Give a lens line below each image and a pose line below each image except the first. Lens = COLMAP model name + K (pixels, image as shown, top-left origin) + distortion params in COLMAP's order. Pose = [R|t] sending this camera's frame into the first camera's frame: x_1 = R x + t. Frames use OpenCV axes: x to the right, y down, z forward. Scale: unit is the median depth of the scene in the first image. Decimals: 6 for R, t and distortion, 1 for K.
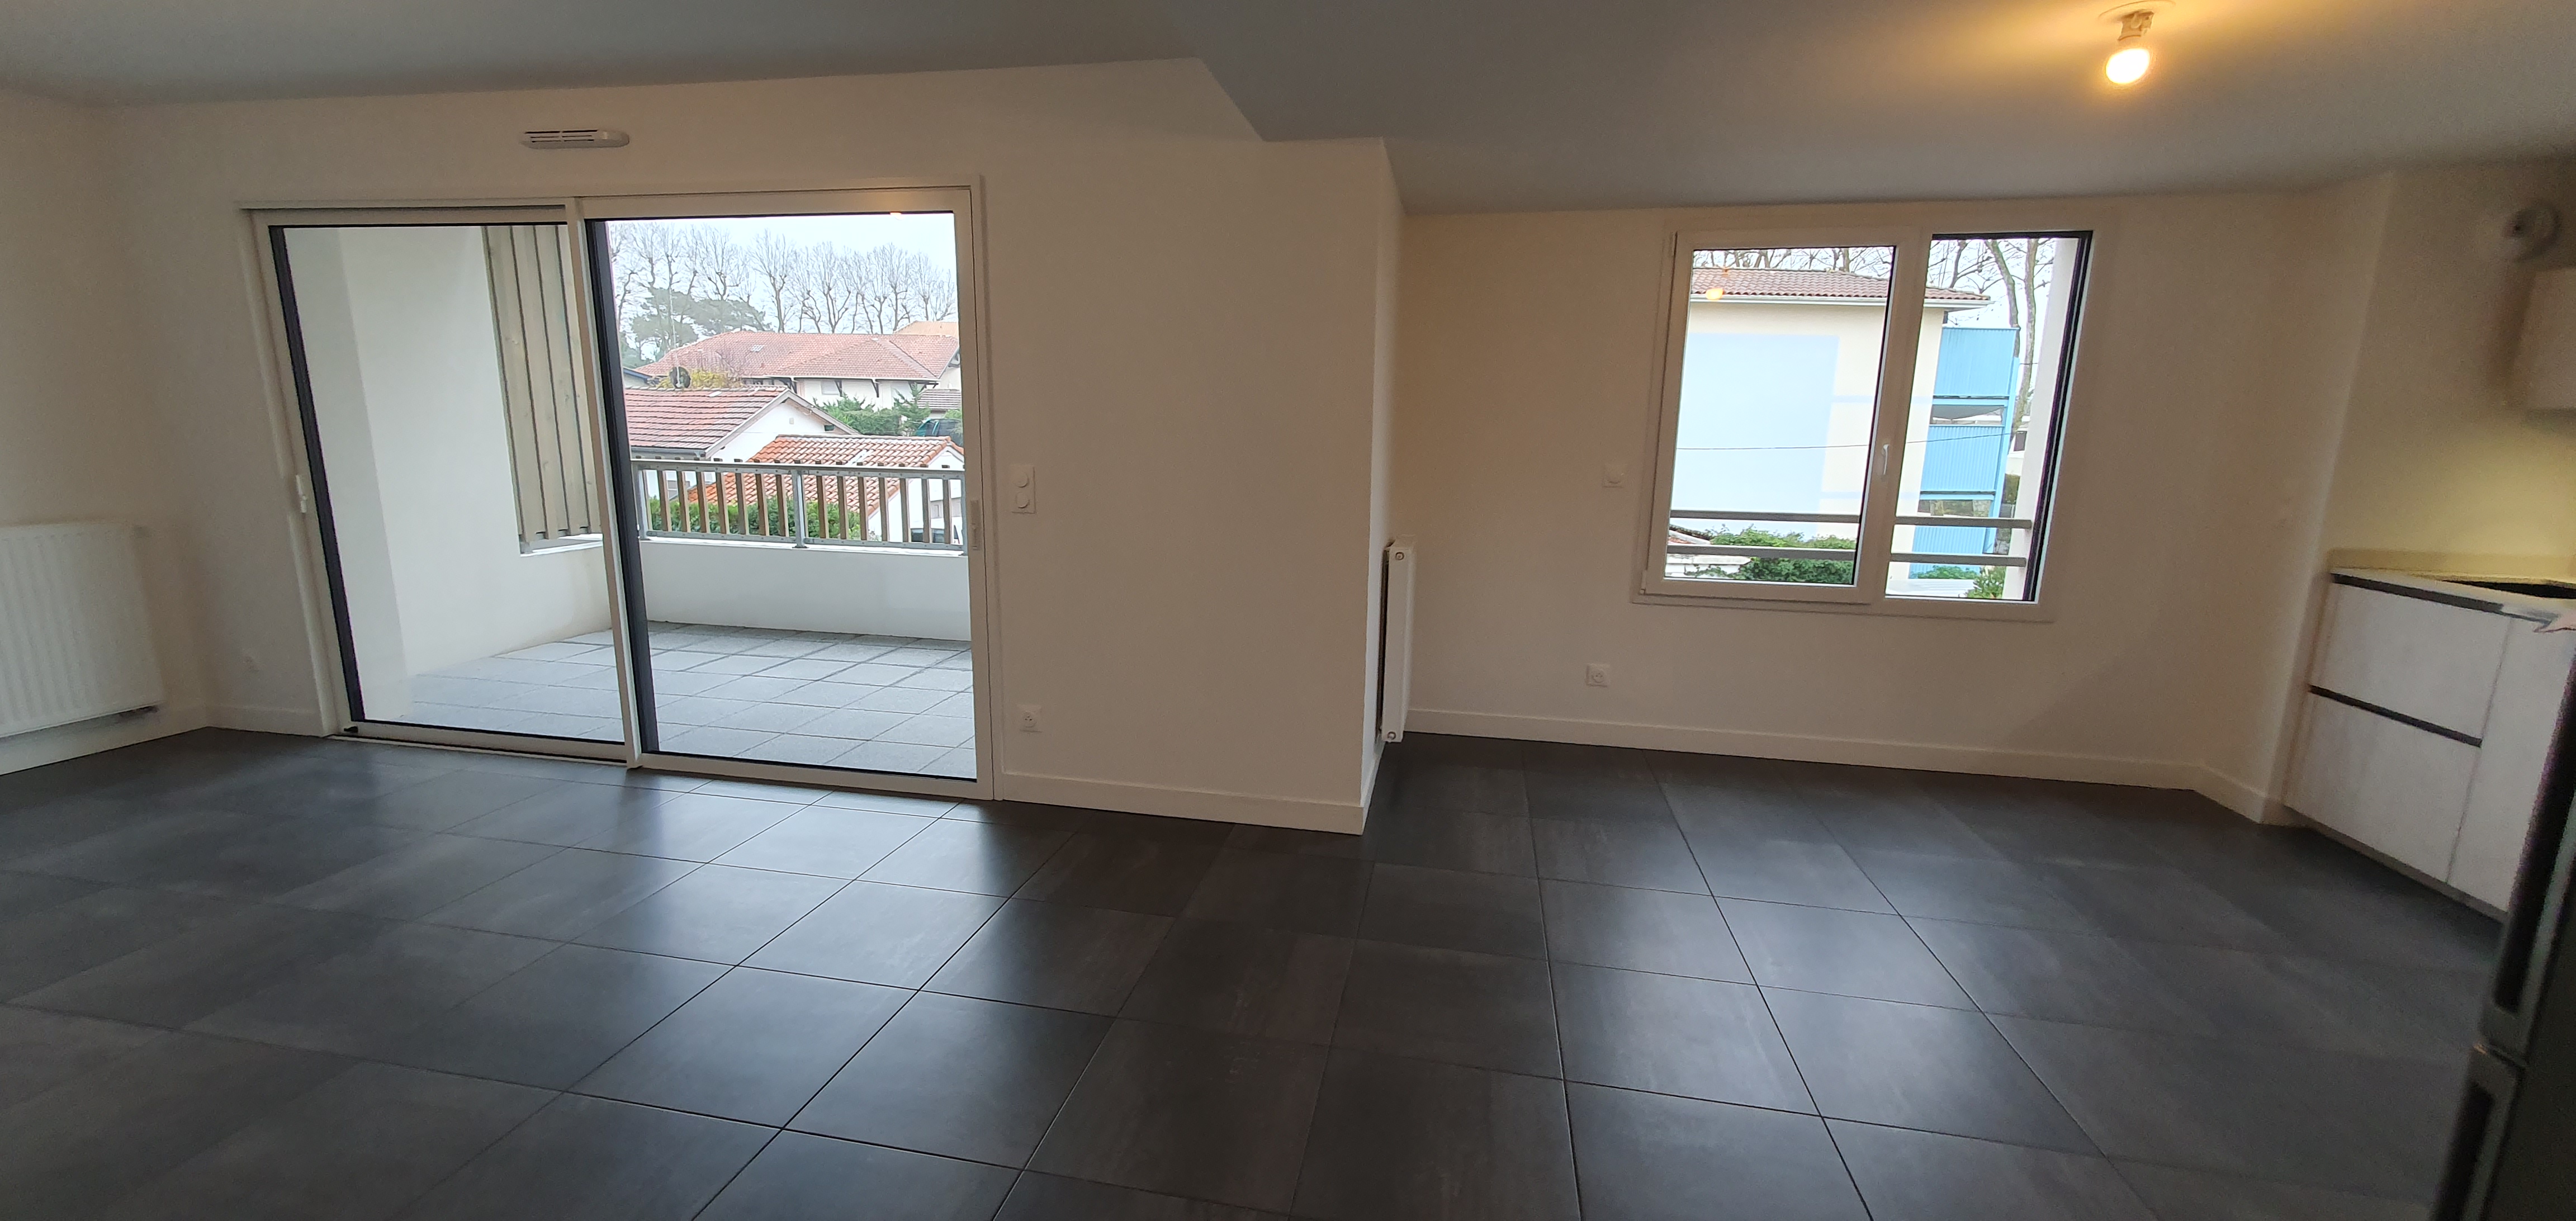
lens RADIAL K [[1018.7, 0, 1260.2], [0, 1018.7, 614.8], [0, 0, 1]] dist [0.001633, 0.000041]
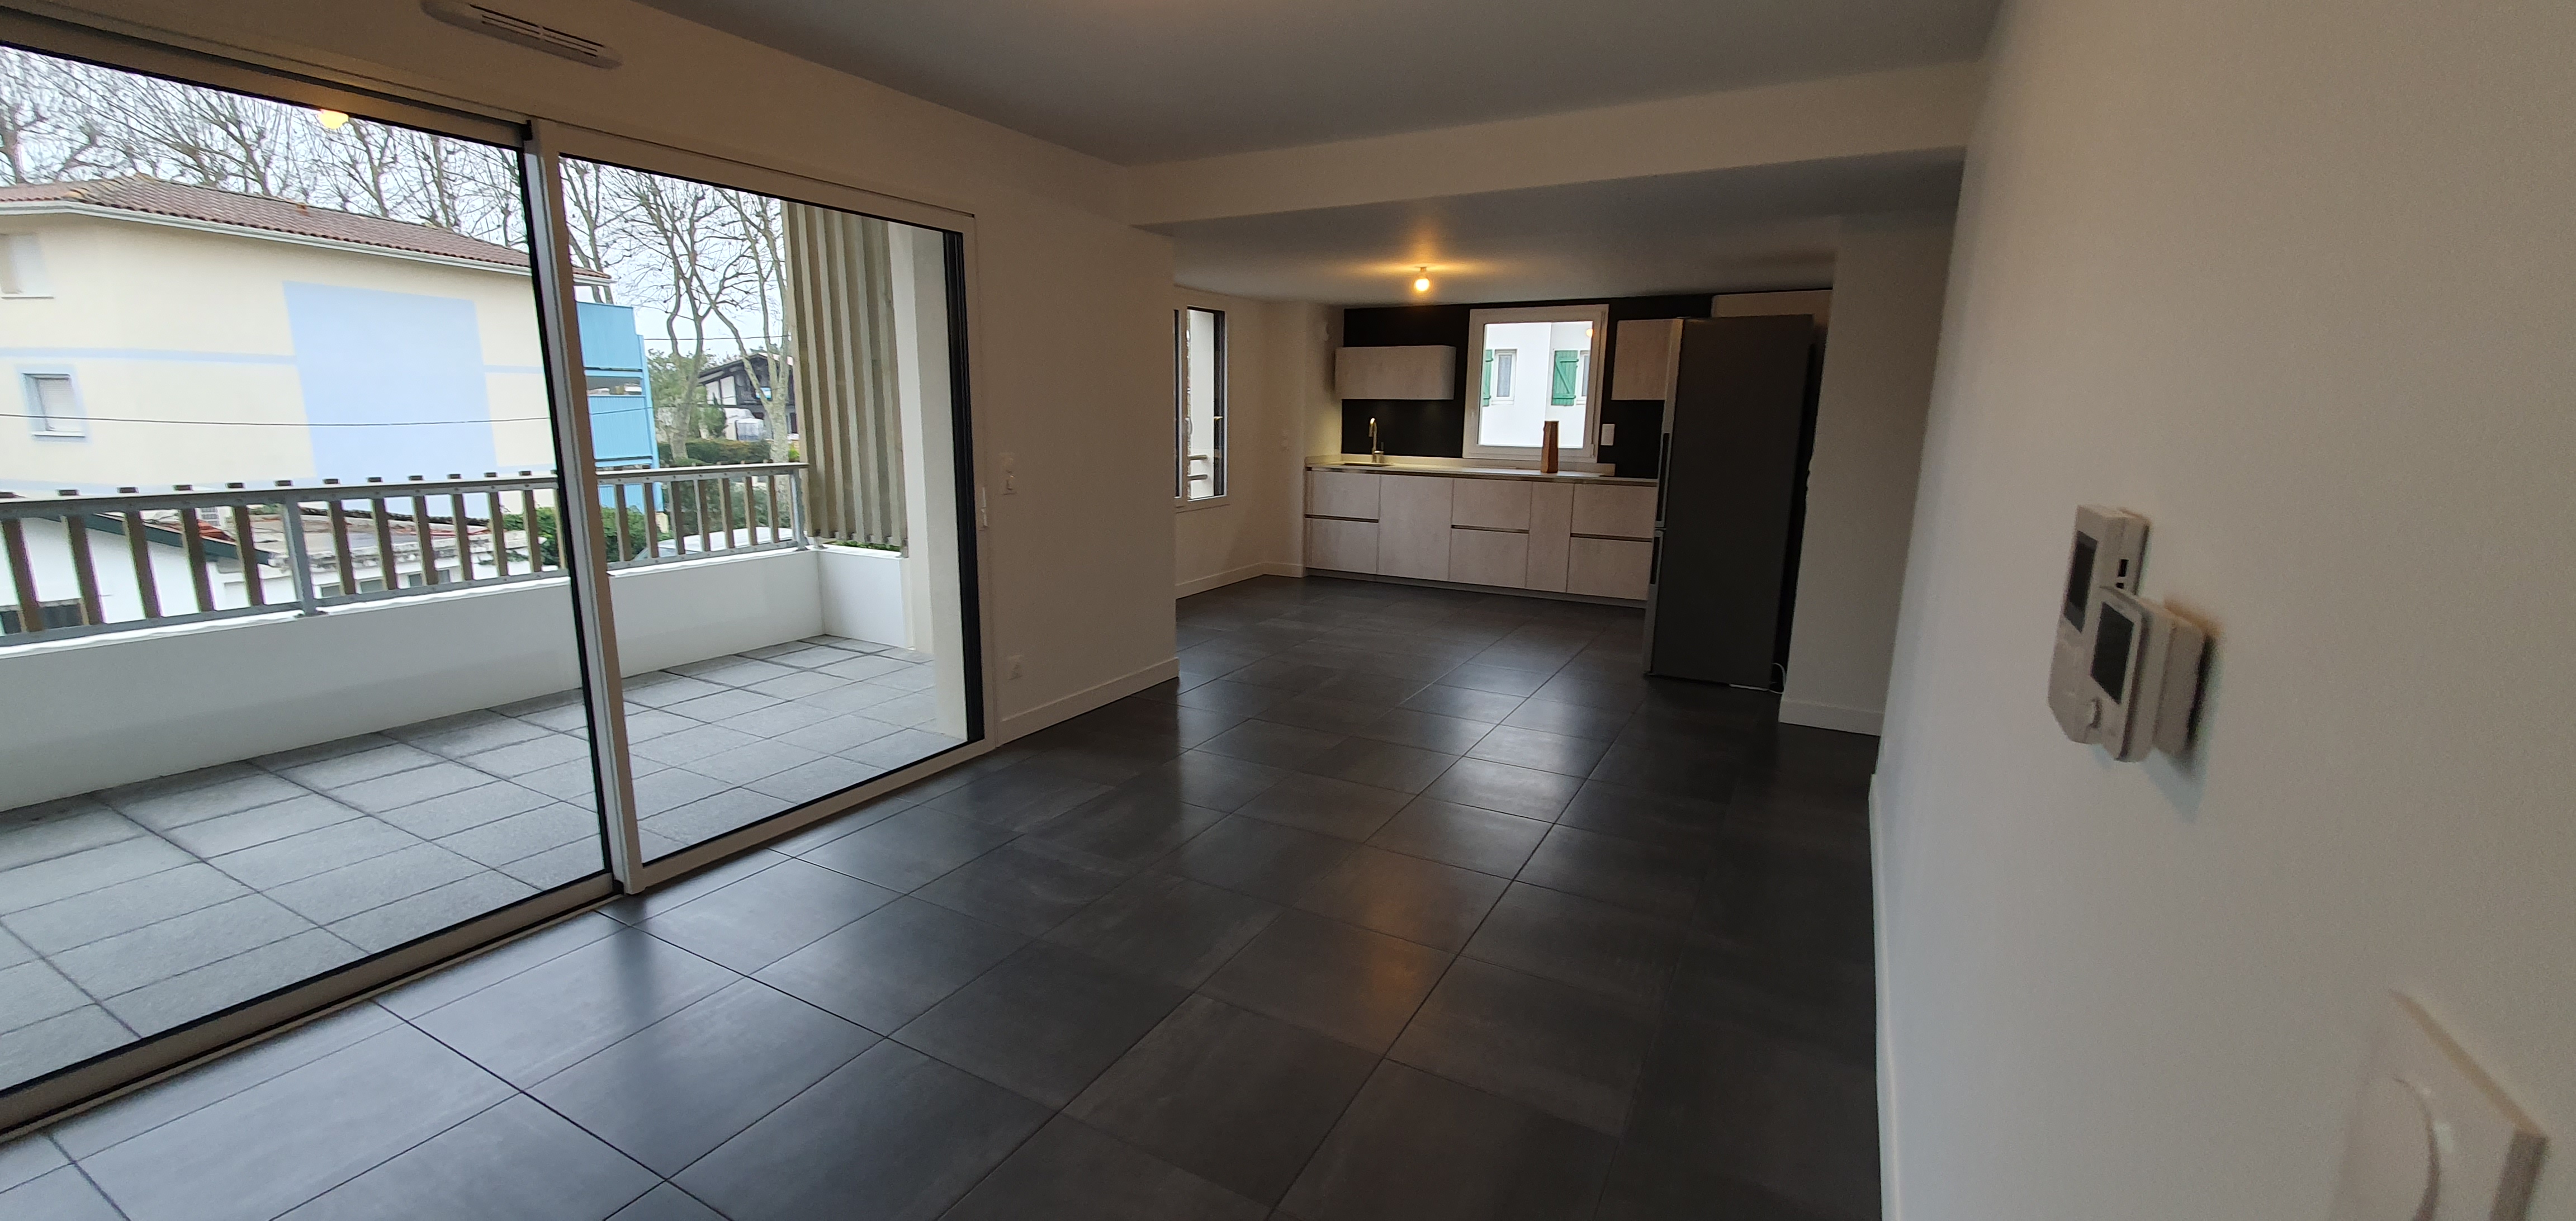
lens RADIAL K [[1018.7, 0, 1260.2], [0, 1018.7, 614.8], [0, 0, 1]] dist [0.001633, 0.000041]
pose [[0.295499, -0.202267, 0.933685, -1.195296], [0.172860, 0.972519, 0.155972, -0.088572], [-0.939574, 0.115307, 0.322342, 0.341408]]
